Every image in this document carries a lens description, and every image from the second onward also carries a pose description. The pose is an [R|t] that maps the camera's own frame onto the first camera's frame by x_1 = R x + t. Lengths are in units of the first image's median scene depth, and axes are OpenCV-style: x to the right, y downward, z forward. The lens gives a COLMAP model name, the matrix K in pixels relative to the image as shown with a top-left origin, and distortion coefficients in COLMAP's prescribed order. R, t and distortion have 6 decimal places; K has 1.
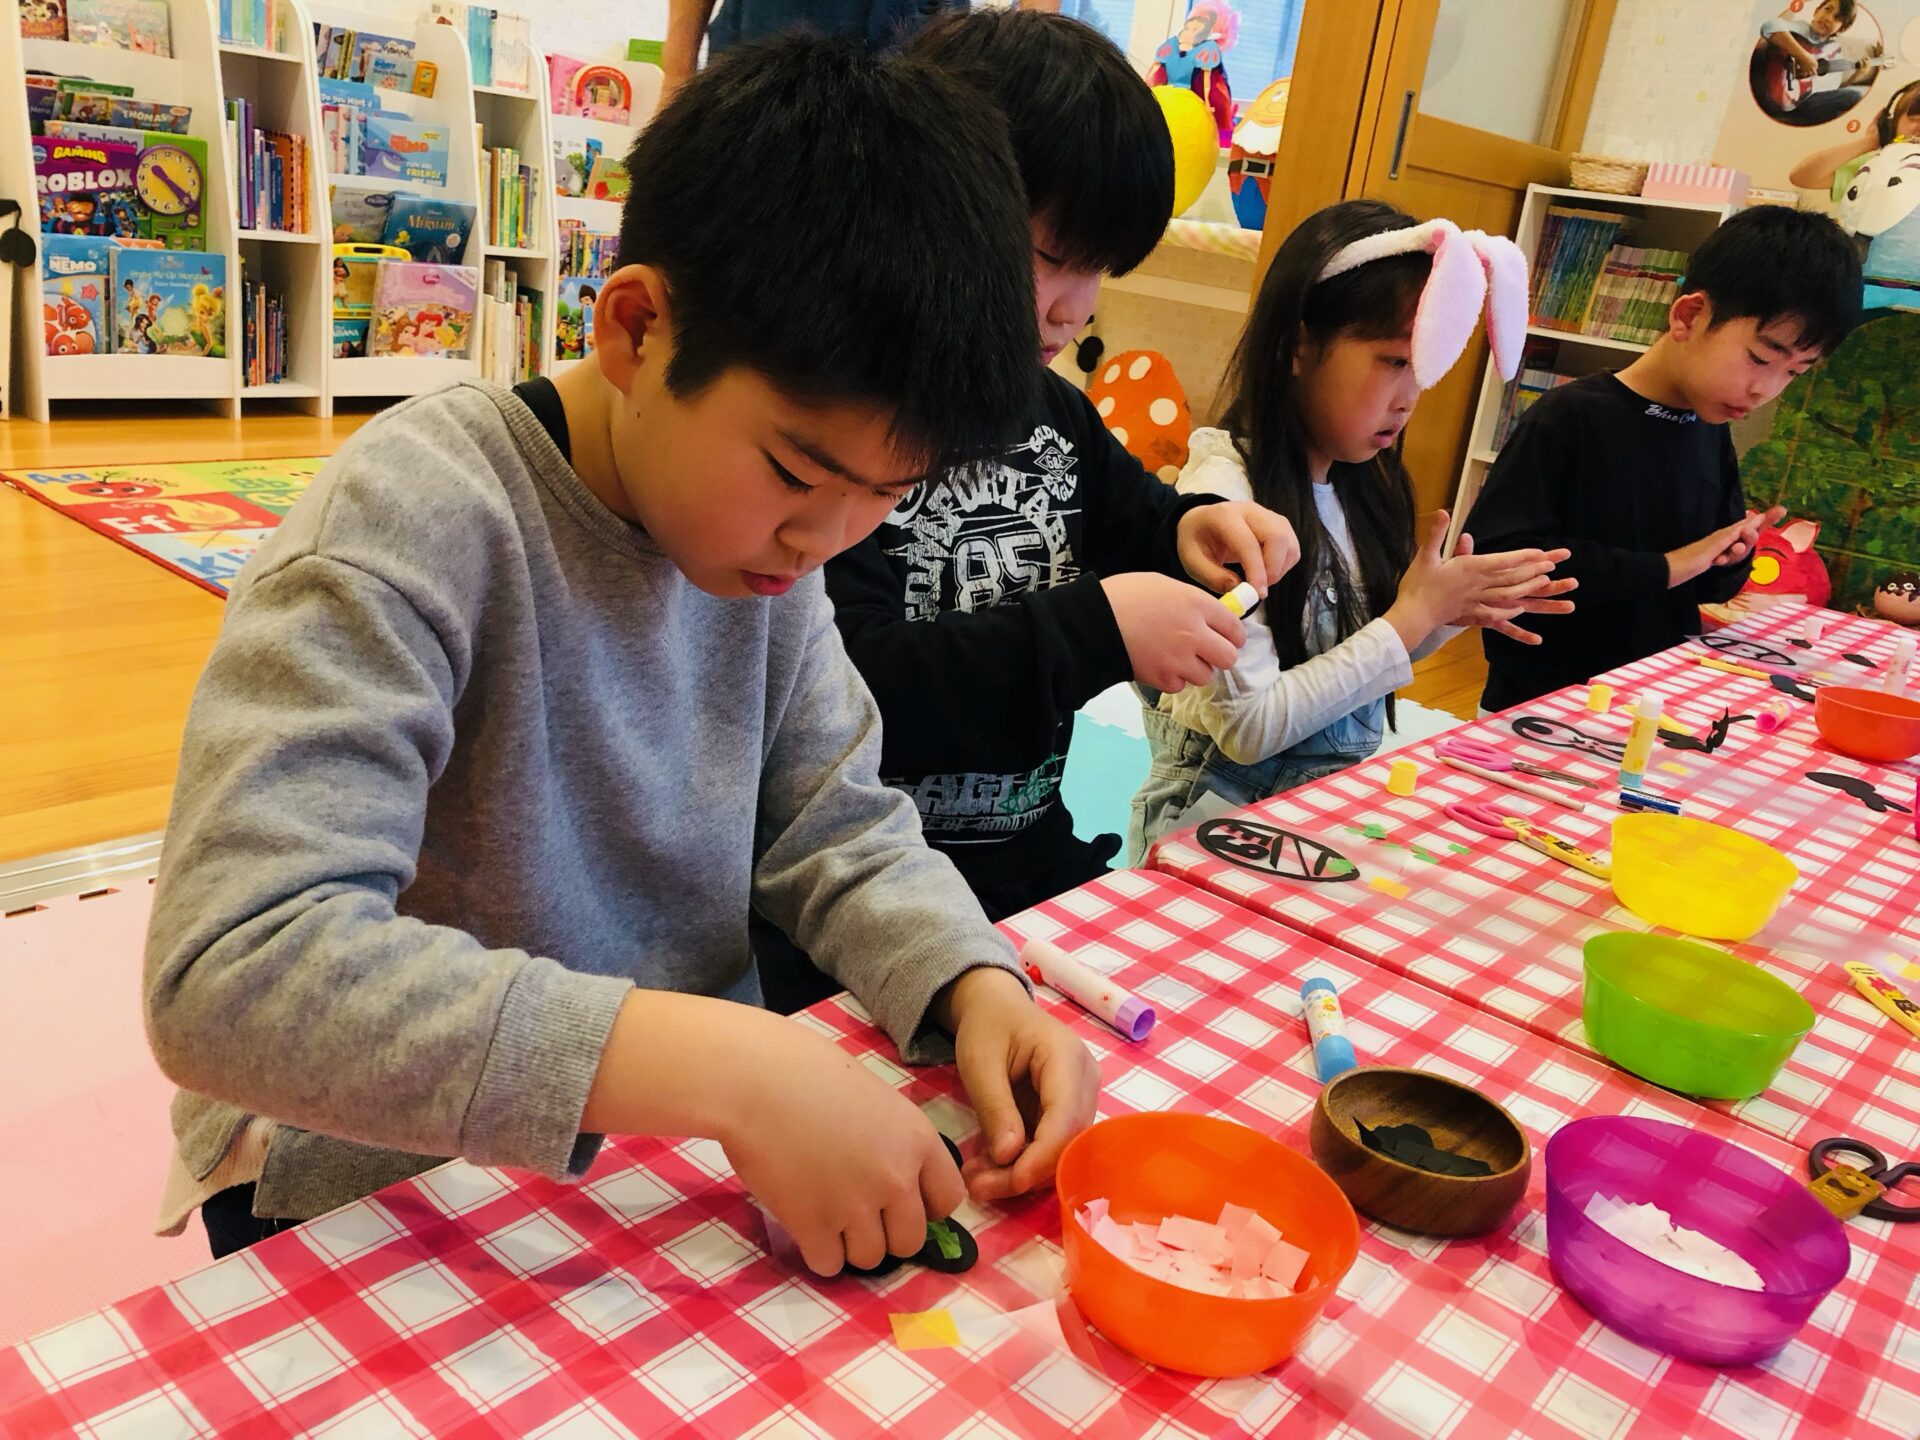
lens RADIAL K [[1568.1, 0, 1019.4], [0, 1568.1, 704.4], [0, 0, 1]] dist [0.105104, -0.122299]
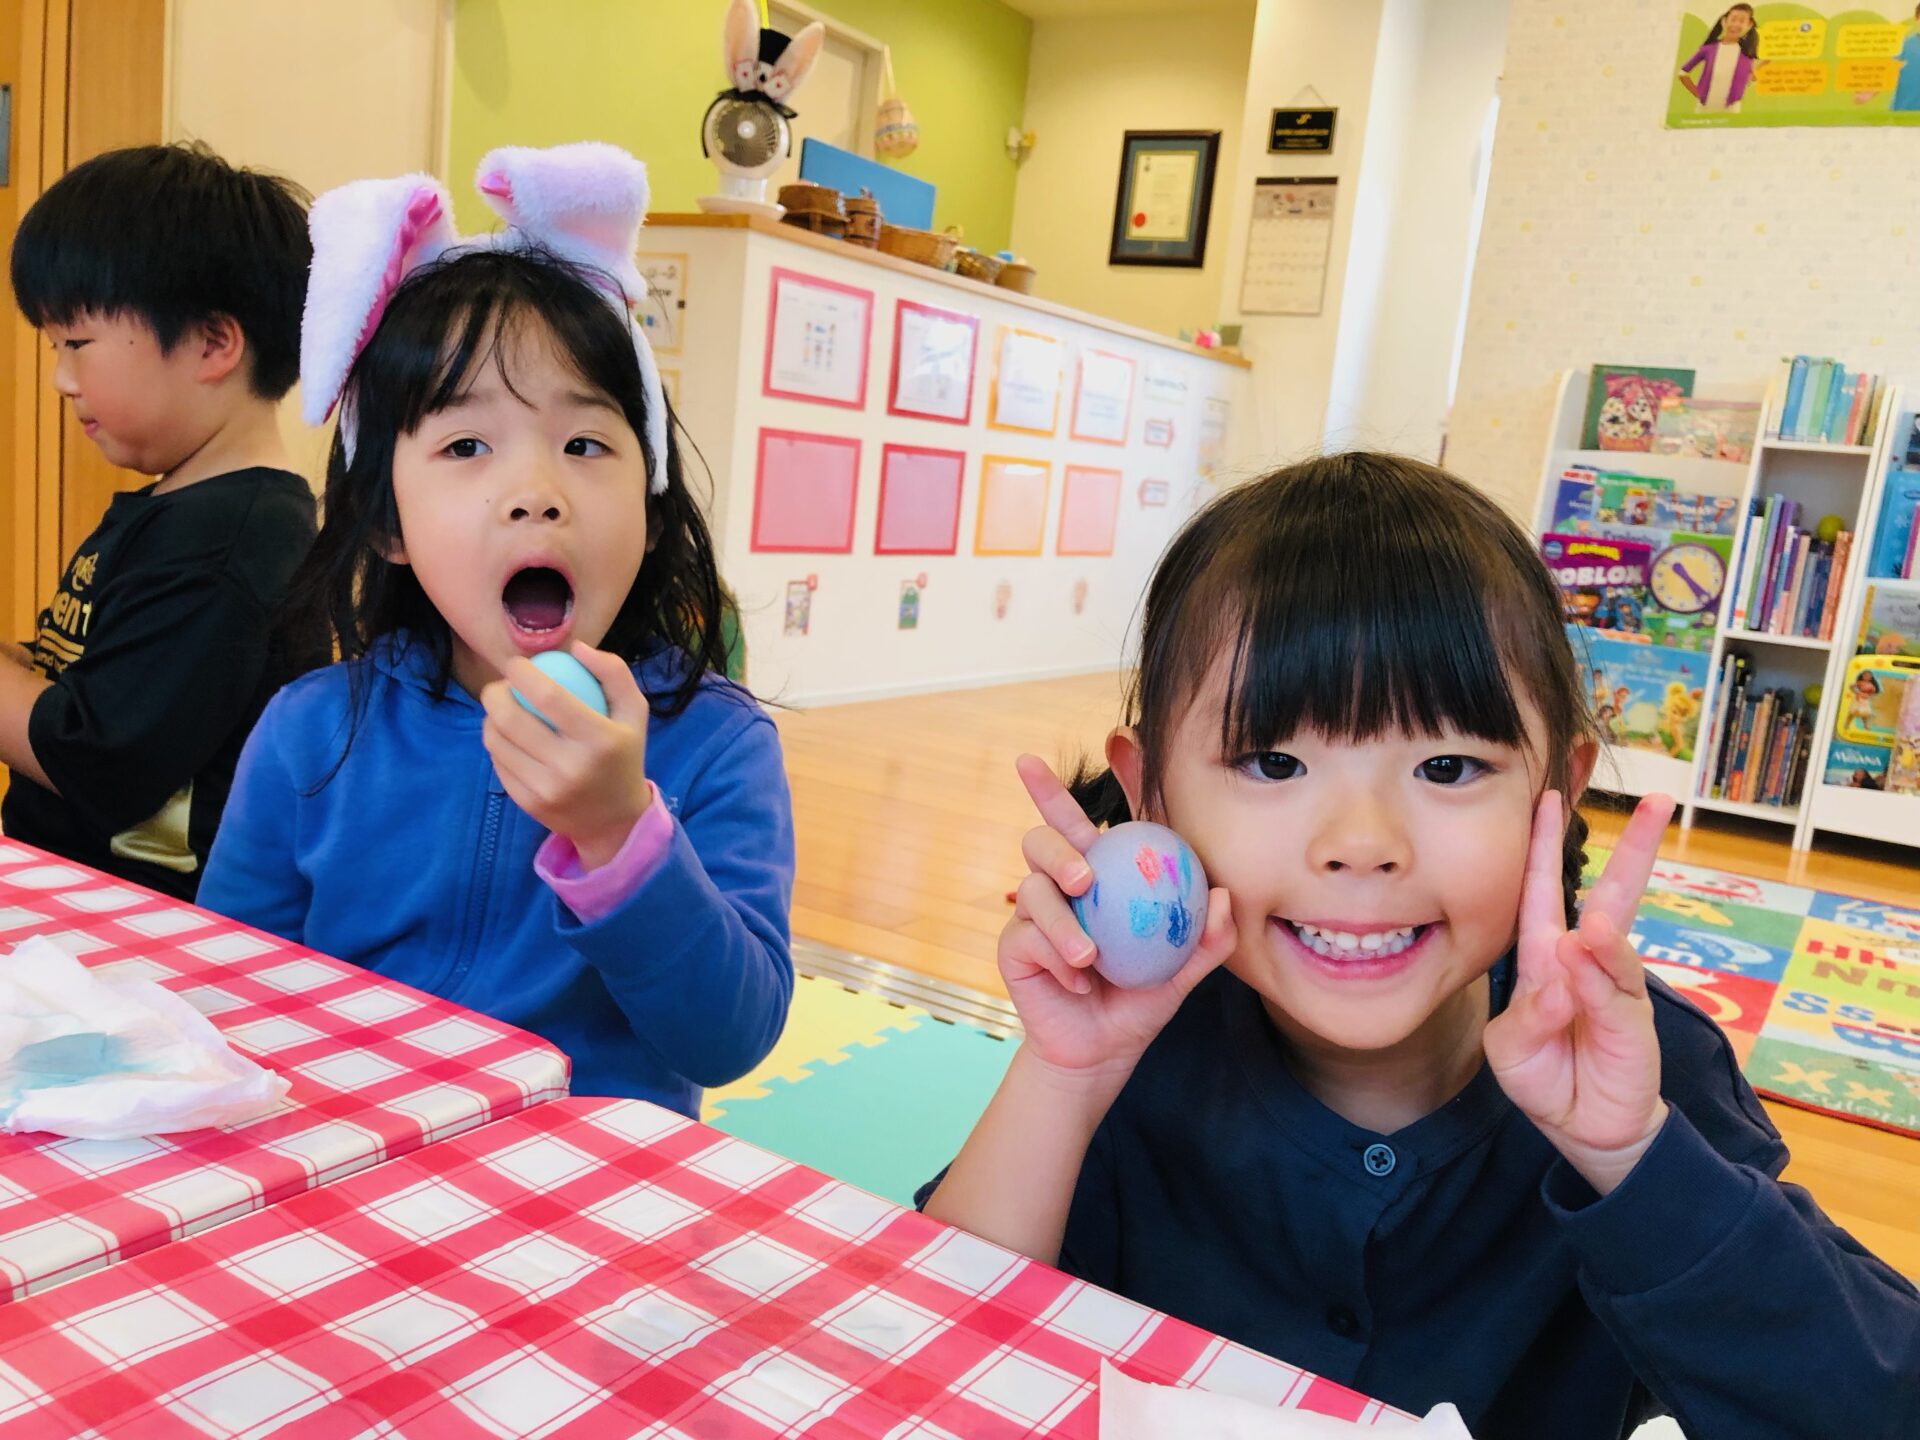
lens RADIAL K [[1606.2, 0, 964.1], [0, 1606.2, 715.1], [0, 0, 1]] dist [0.144713, -0.187670]
pose [[0.142122, 0.036256, -0.989185, 0.379579], [-0.387703, 0.921523, -0.021927, -0.061956], [0.910762, 0.386627, 0.145025, 0.490116]]
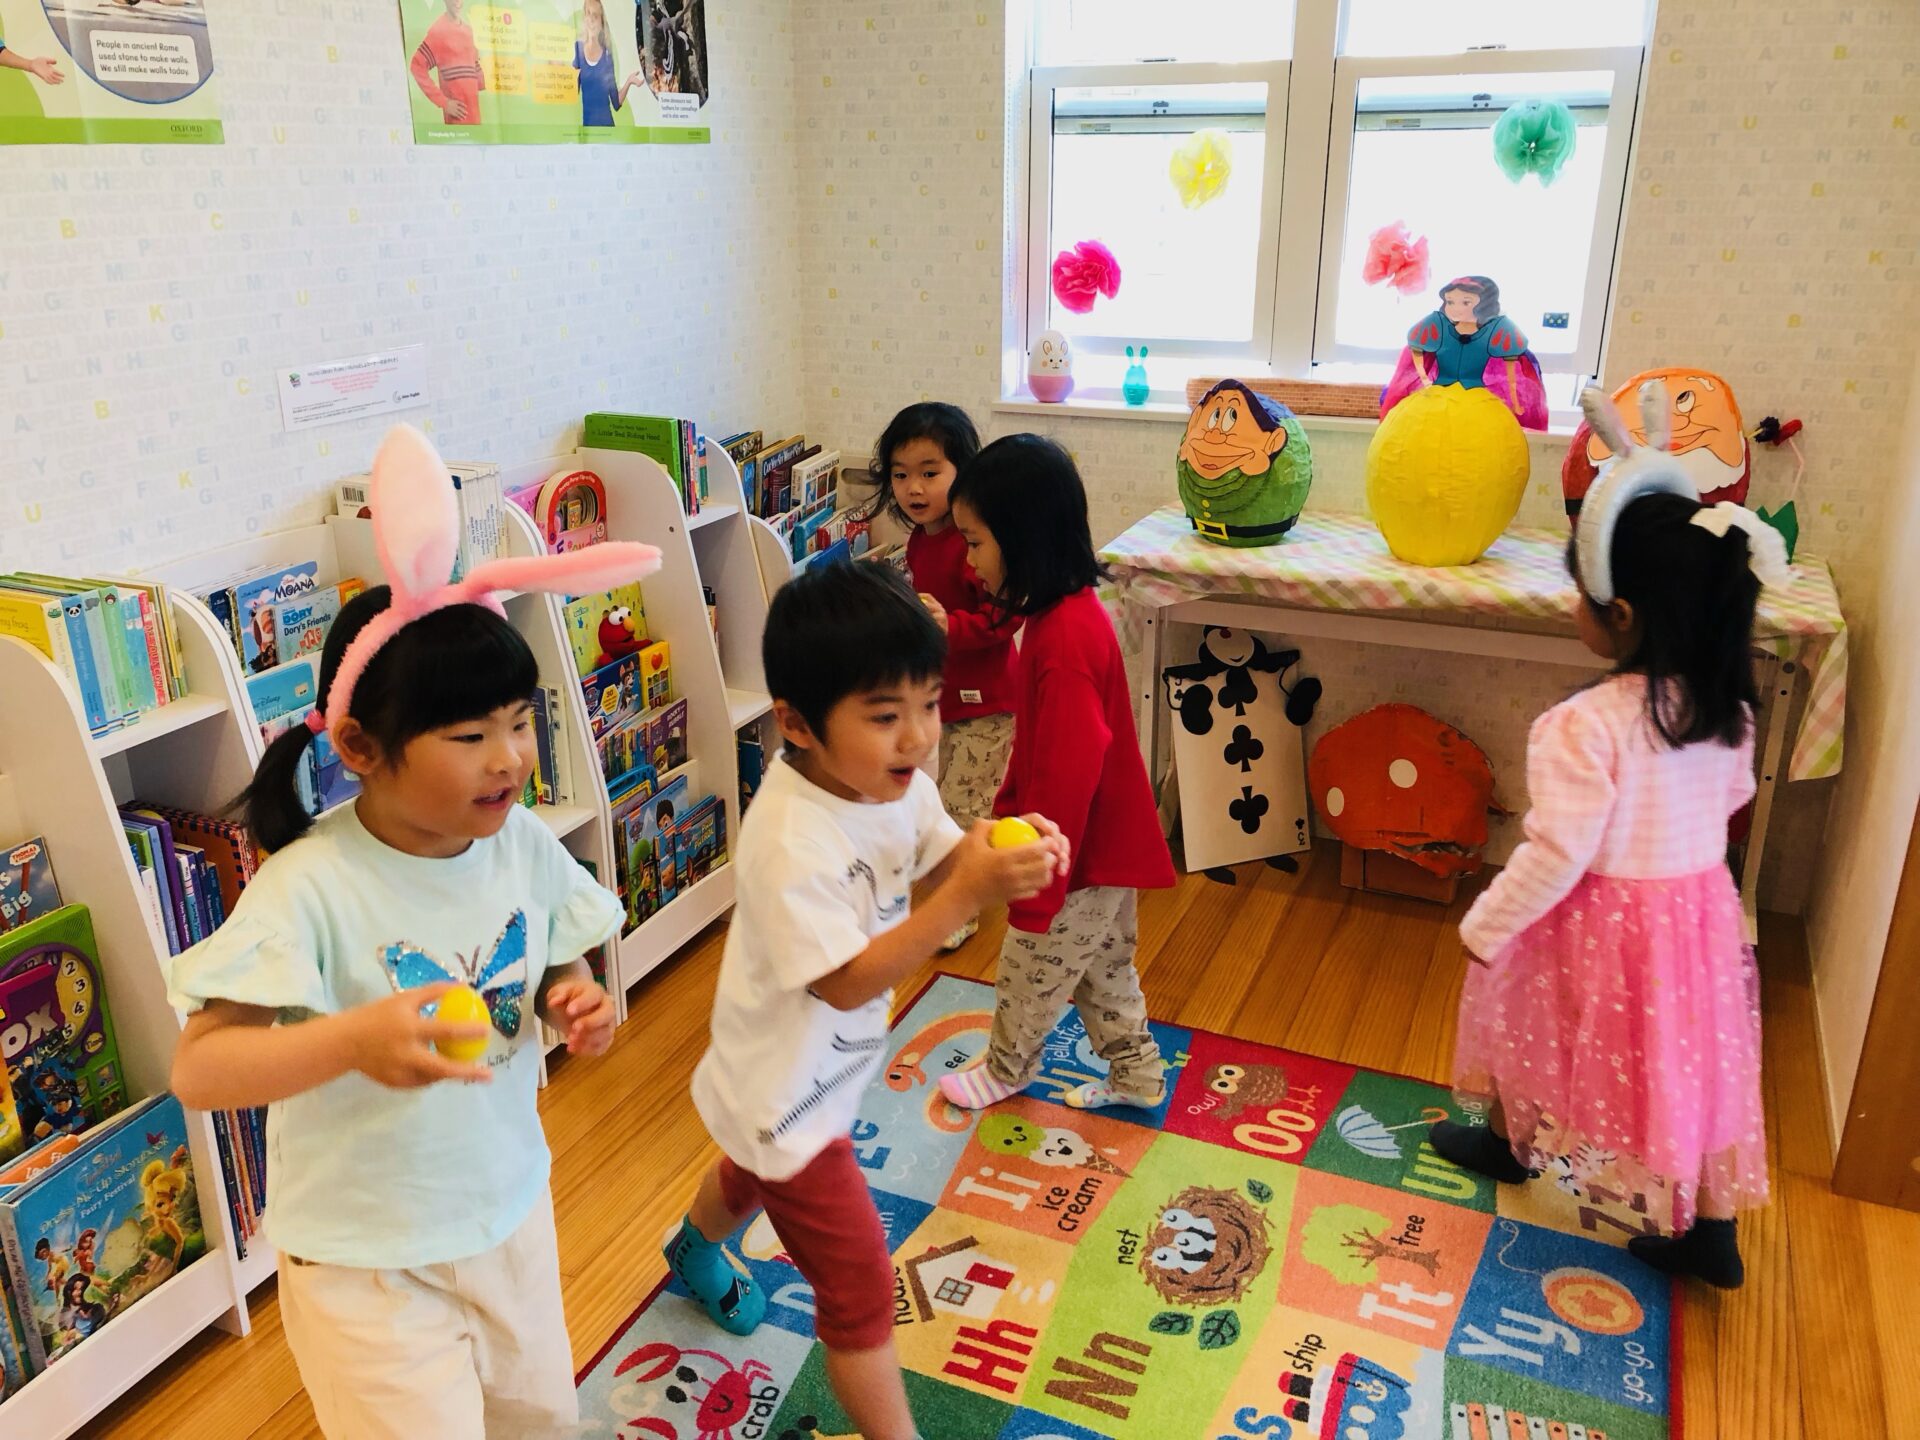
lens RADIAL K [[1550.8, 0, 989.5], [0, 1550.8, 711.9], [0, 0, 1]] dist [0.005148, -0.007580]
pose [[0.947568, -0.231833, 0.219930, -0.322969], [0.221192, 0.972555, 0.072187, -0.387975], [-0.230629, -0.019756, 0.972841, 0.426353]]
